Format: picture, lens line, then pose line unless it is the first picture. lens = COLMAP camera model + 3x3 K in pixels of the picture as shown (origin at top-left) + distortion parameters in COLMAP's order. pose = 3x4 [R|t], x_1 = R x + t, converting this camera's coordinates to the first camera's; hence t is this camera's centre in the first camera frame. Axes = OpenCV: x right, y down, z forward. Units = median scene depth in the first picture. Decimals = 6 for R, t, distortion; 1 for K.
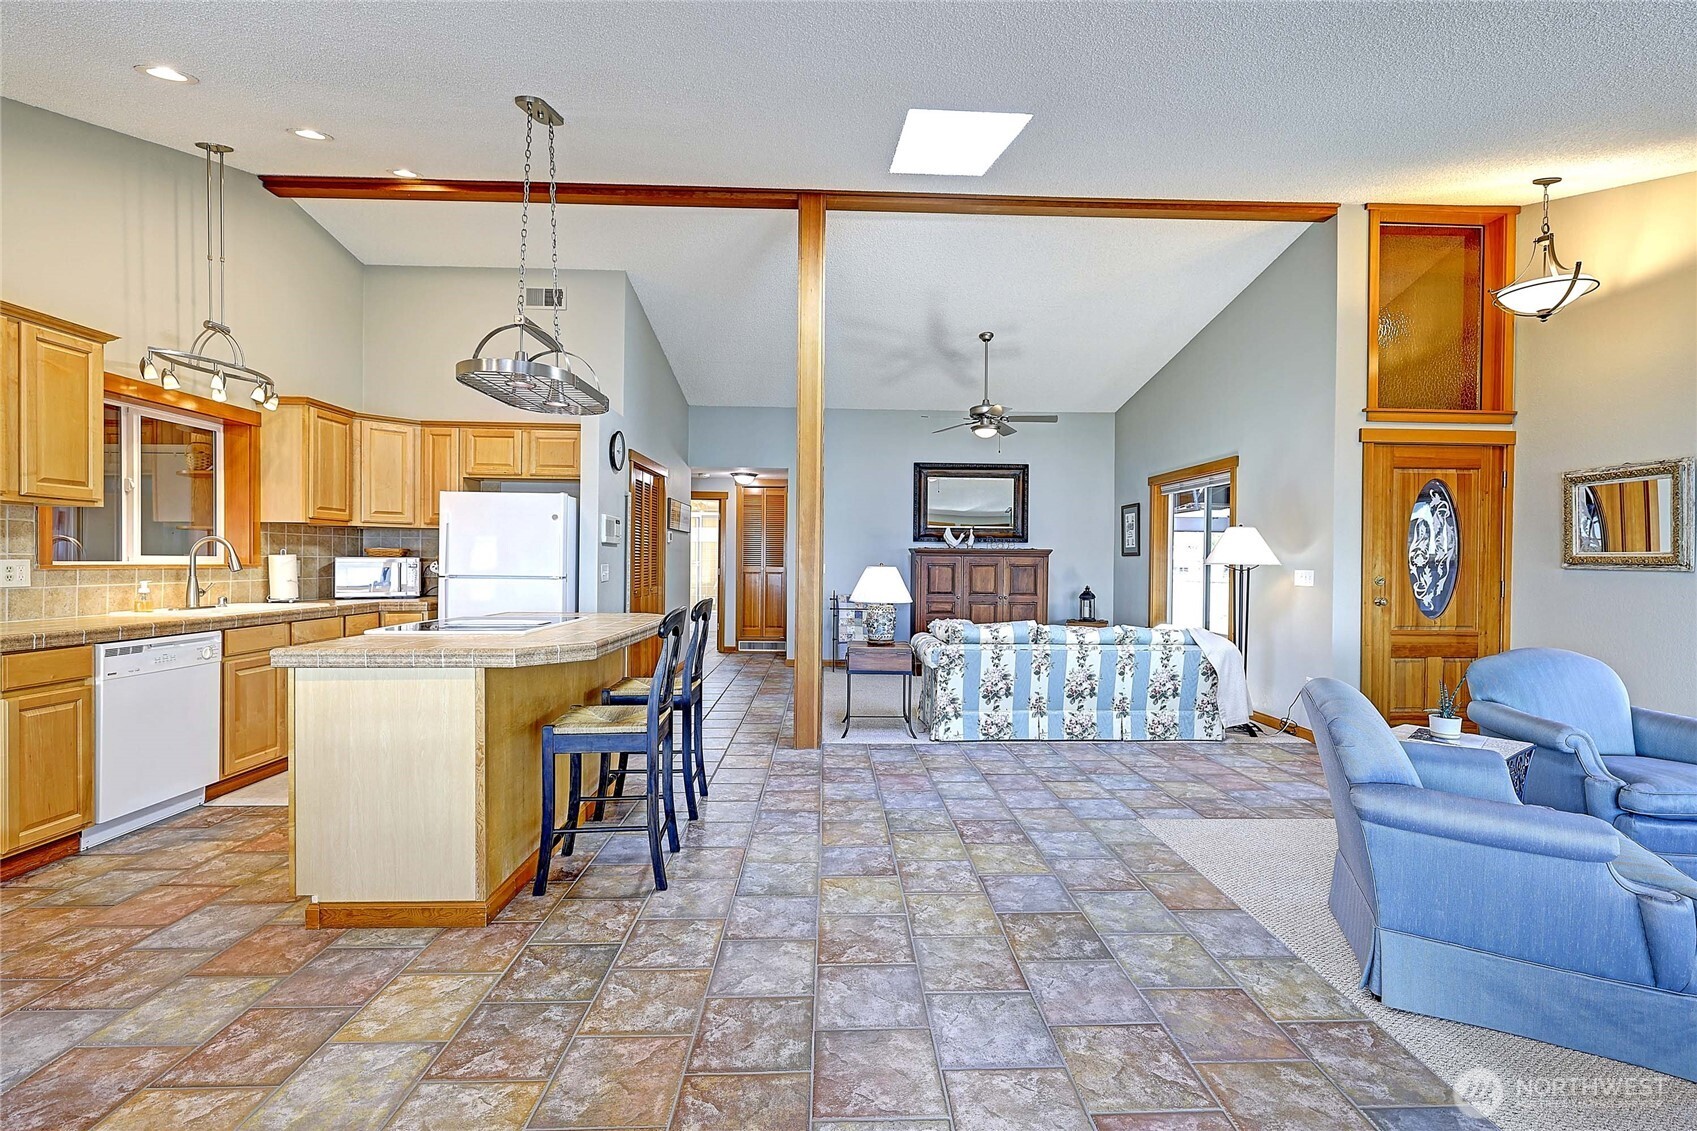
lens RADIAL K [[738.2, 0, 855.4], [0, 738.2, 566.4], [0, 0, 1]] dist [-0.001398, 0.000077]
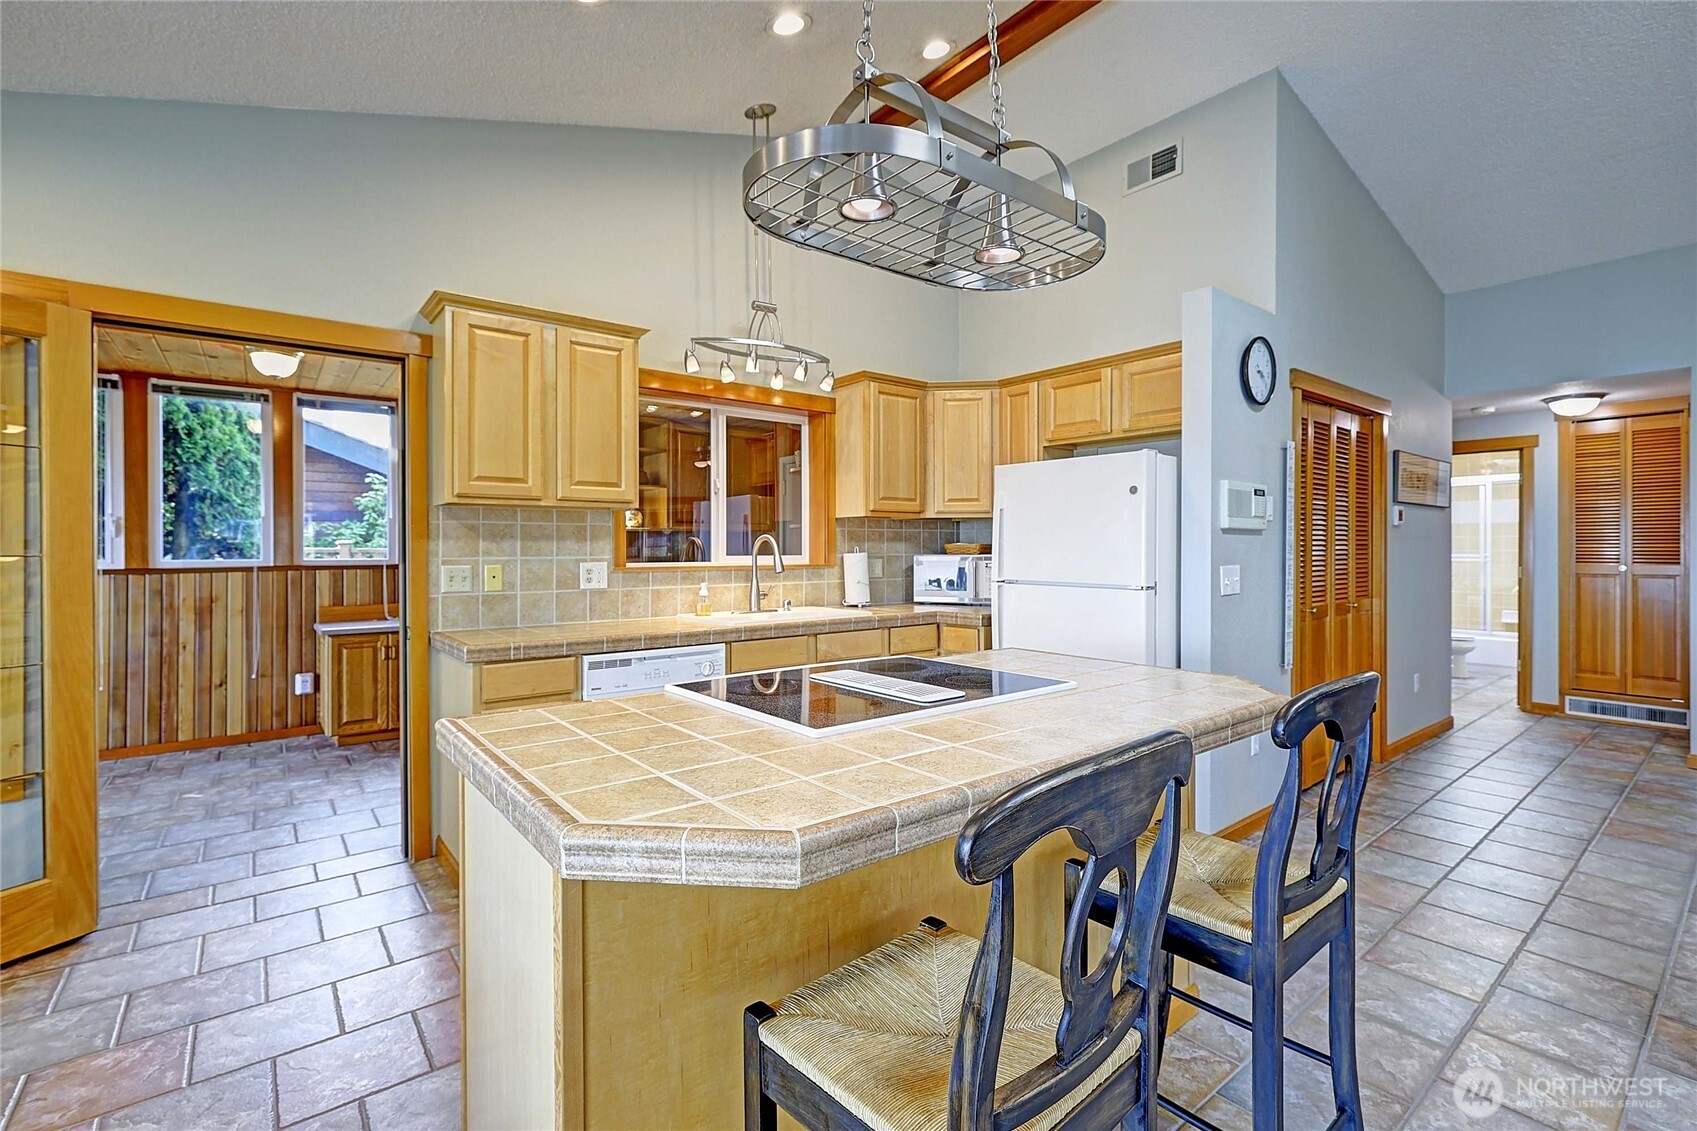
lens RADIAL K [[757.8, 0, 857.7], [0, 757.8, 550.3], [0, 0, 1]] dist [-0.002552, 0.000111]
pose [[0.599367, -0.008519, -0.800429, -0.037506], [0.001707, 0.999955, -0.009364, -0.010539], [0.800473, 0.004246, 0.599354, 0.438147]]
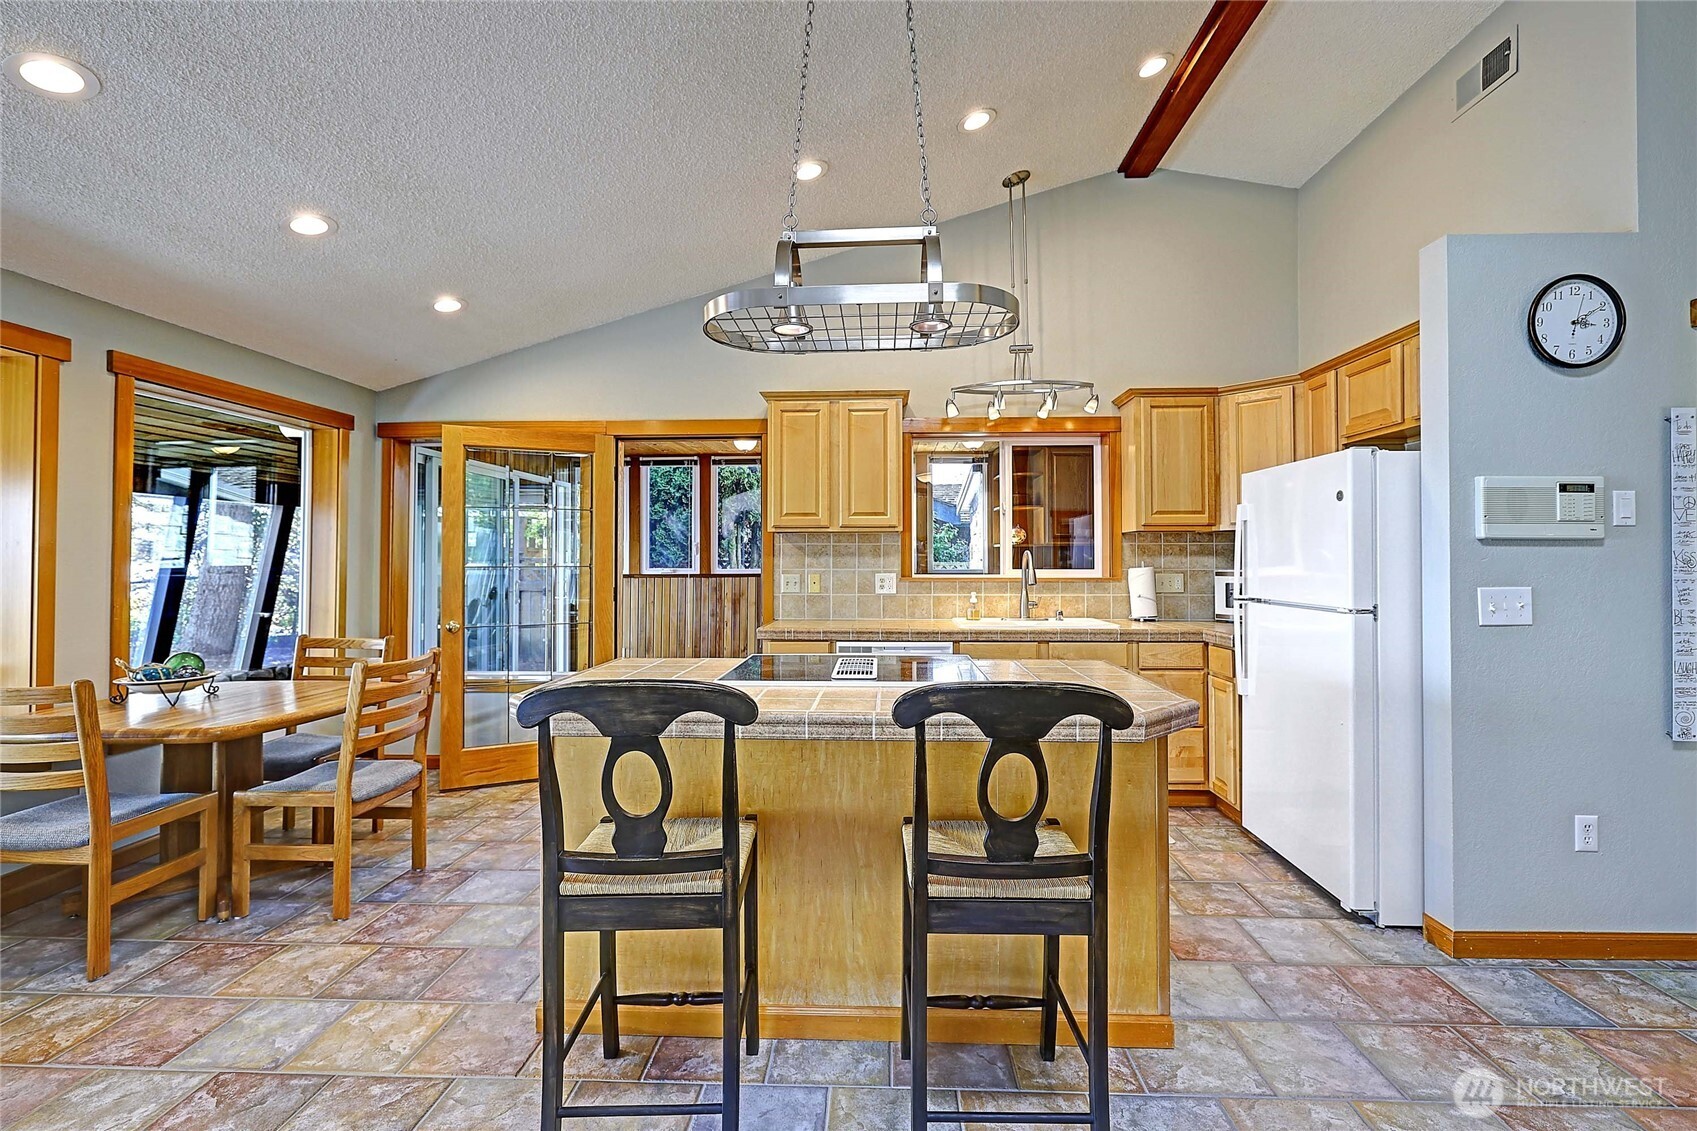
lens RADIAL K [[745.3, 0, 860.4], [0, 745.3, 548.7], [0, 0, 1]] dist [-0.002419, -0.000092]
pose [[-0.071217, -0.026471, -0.997110, 0.151607], [-0.007350, 0.999635, -0.026013, -0.012421], [0.997434, 0.005476, -0.071386, 0.702569]]
